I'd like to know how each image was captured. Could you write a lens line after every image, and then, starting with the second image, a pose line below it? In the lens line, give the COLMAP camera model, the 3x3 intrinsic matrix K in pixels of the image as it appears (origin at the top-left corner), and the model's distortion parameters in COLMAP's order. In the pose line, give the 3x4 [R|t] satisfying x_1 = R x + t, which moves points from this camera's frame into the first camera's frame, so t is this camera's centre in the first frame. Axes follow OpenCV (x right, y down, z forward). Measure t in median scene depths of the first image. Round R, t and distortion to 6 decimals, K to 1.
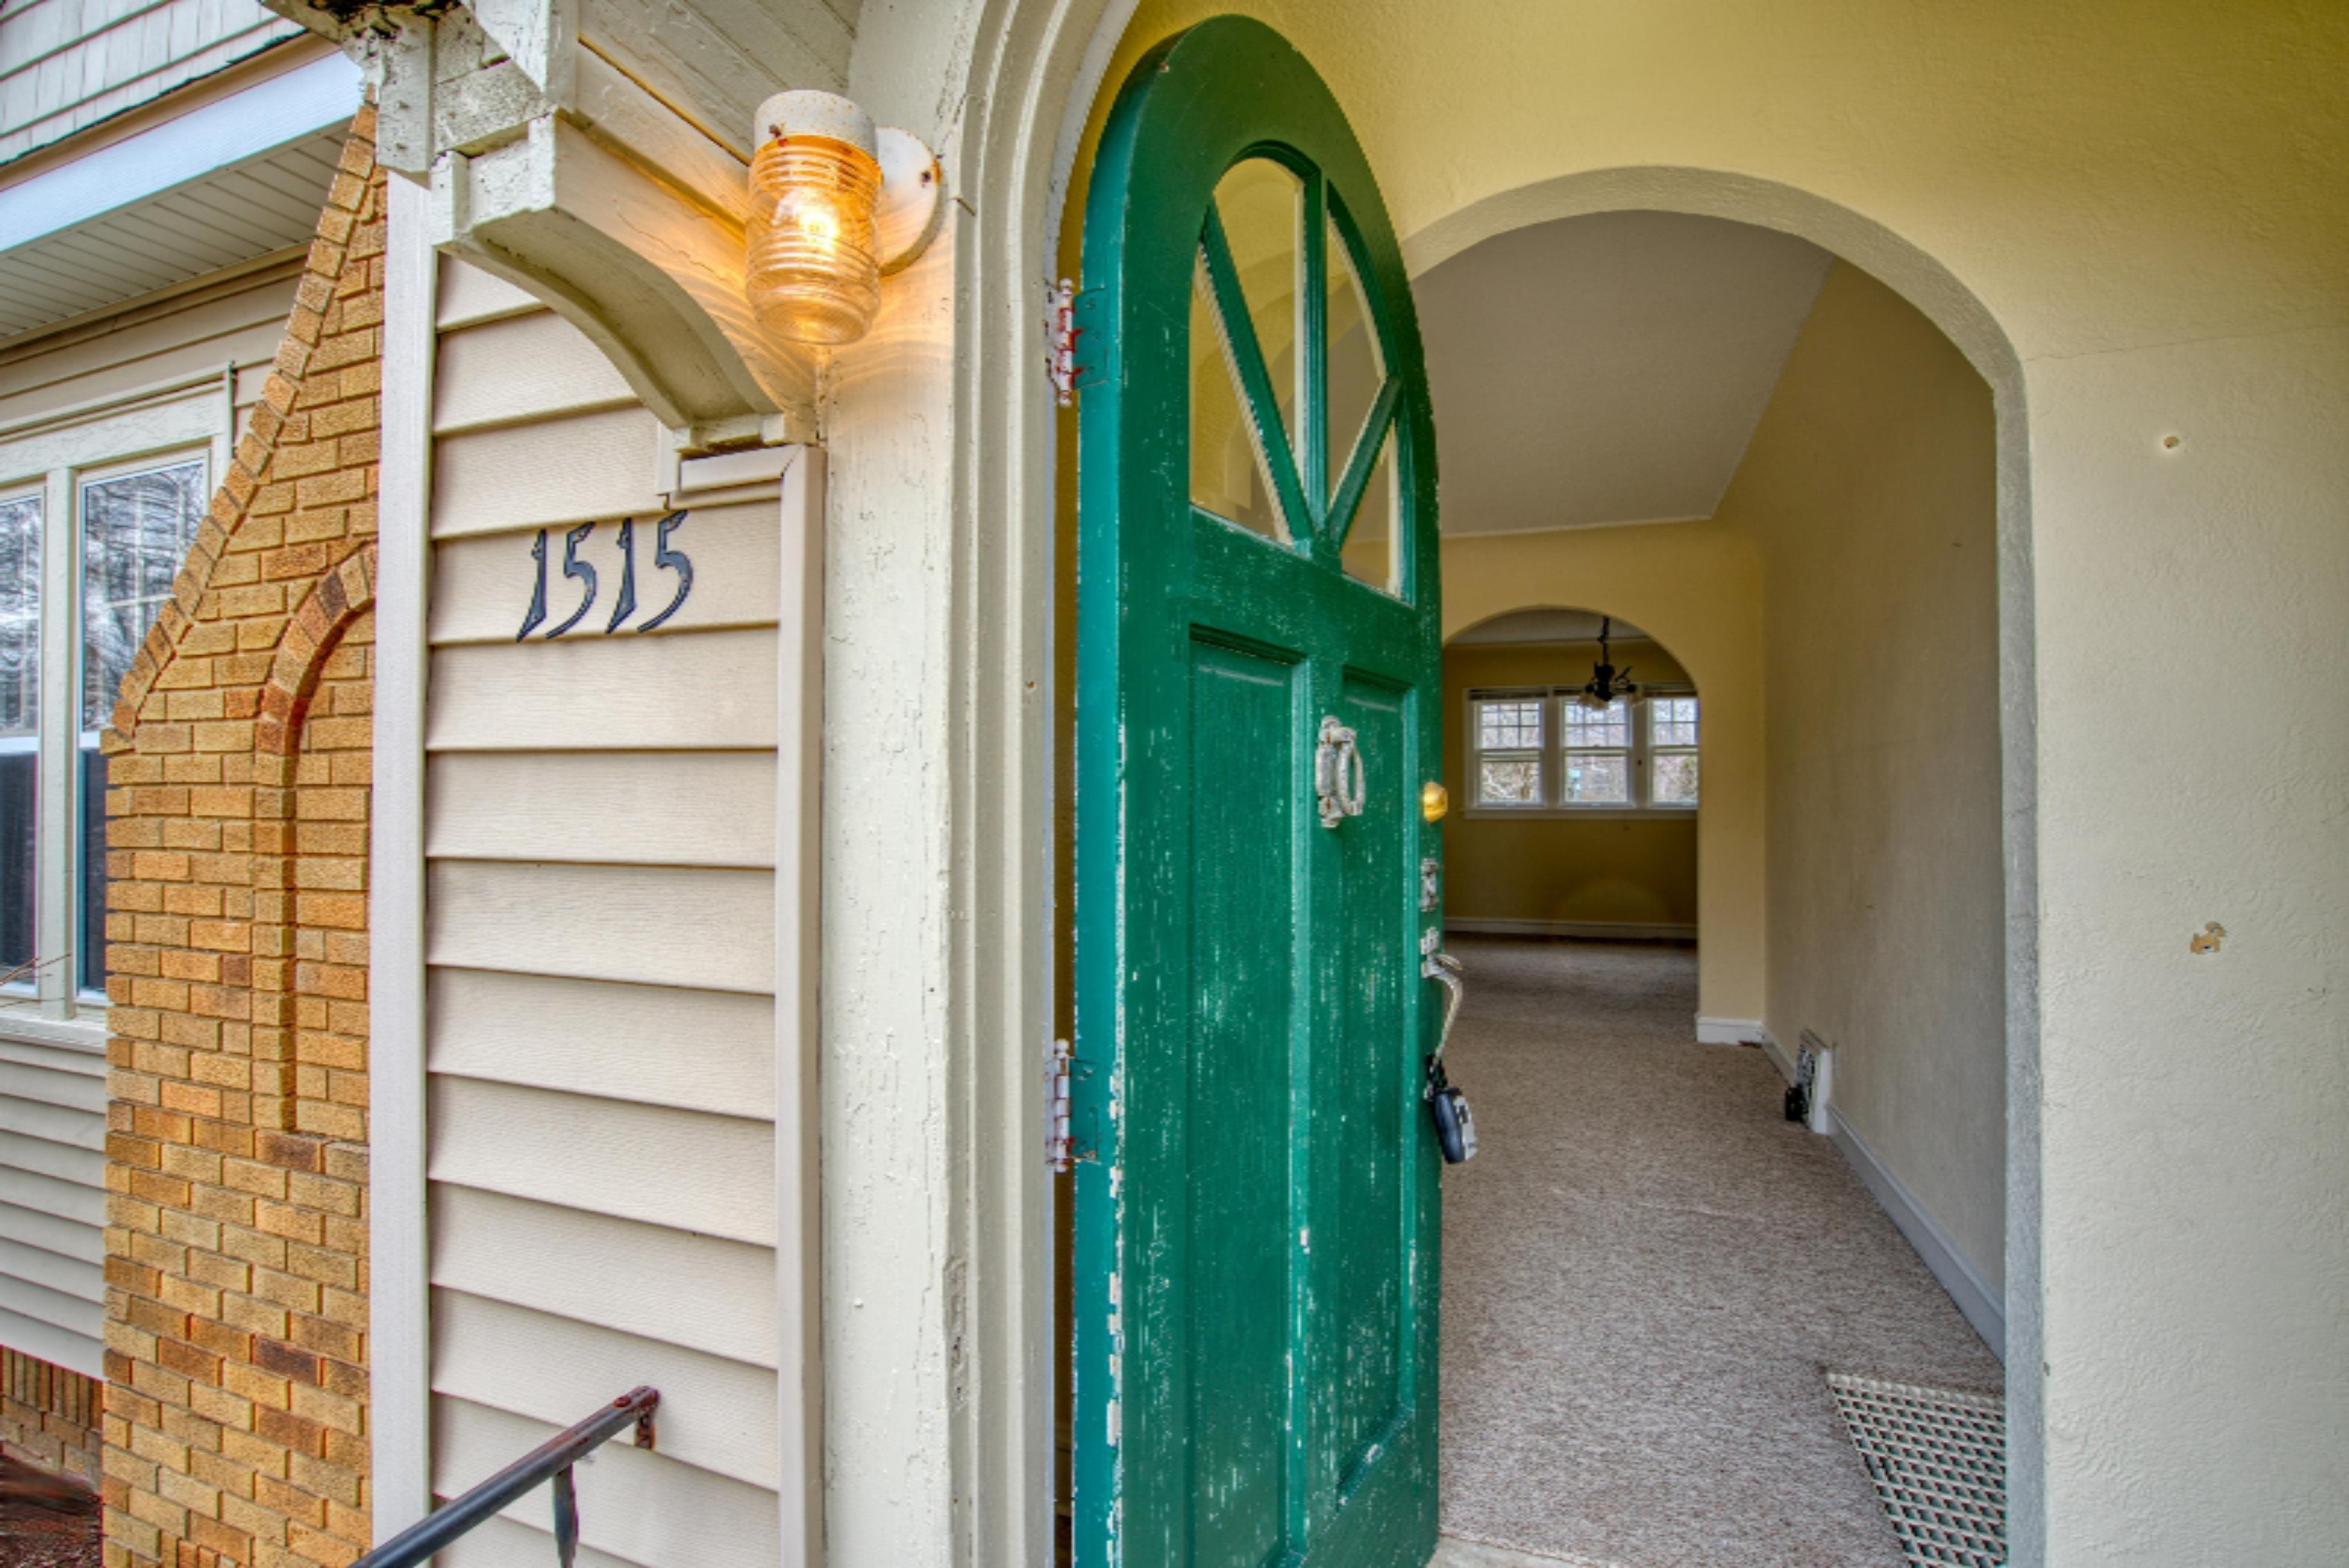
lens RADIAL K [[1083.6, 0, 1178.2], [0, 1083.6, 780.2], [0, 0, 1]] dist [-0.062550, 0.025198]
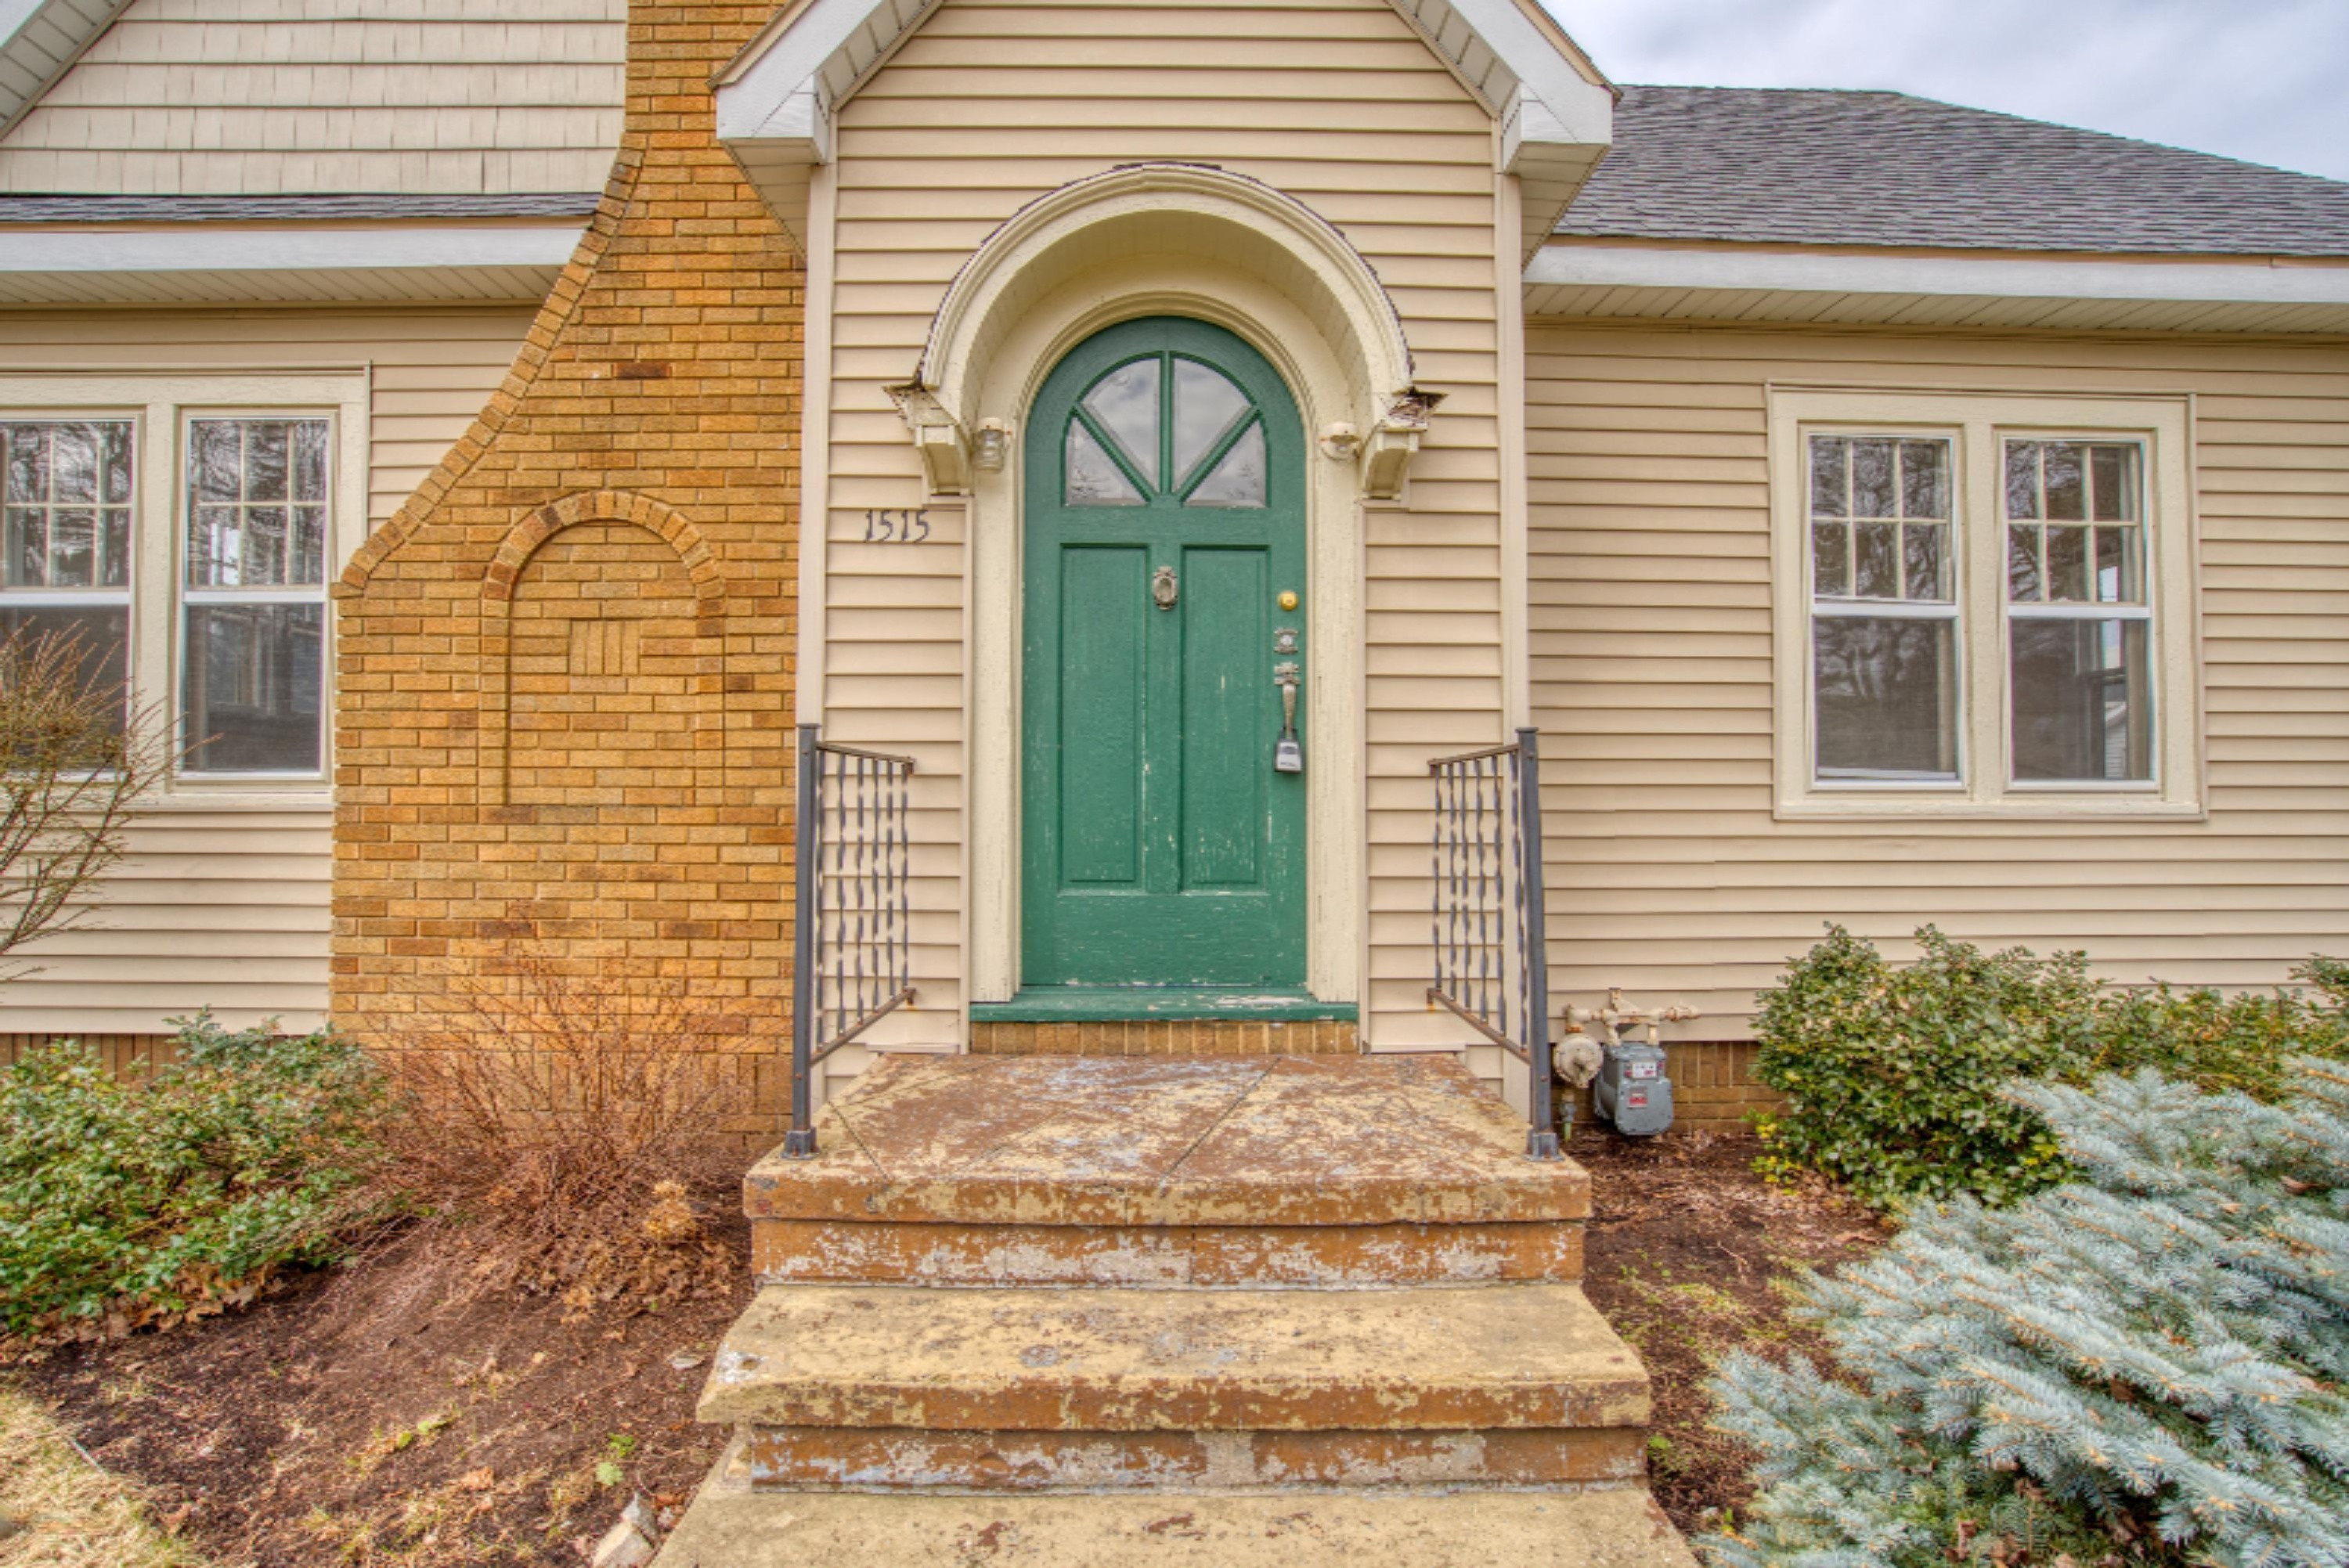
lens RADIAL K [[1083.6, 0, 1178.2], [0, 1083.6, 780.2], [0, 0, 1]] dist [-0.062550, 0.025198]
pose [[0.932992, 0.012591, 0.359678, -0.419634], [-0.011476, 0.999920, -0.005237, 0.288627], [-0.359715, 0.000758, 0.933062, -1.163105]]
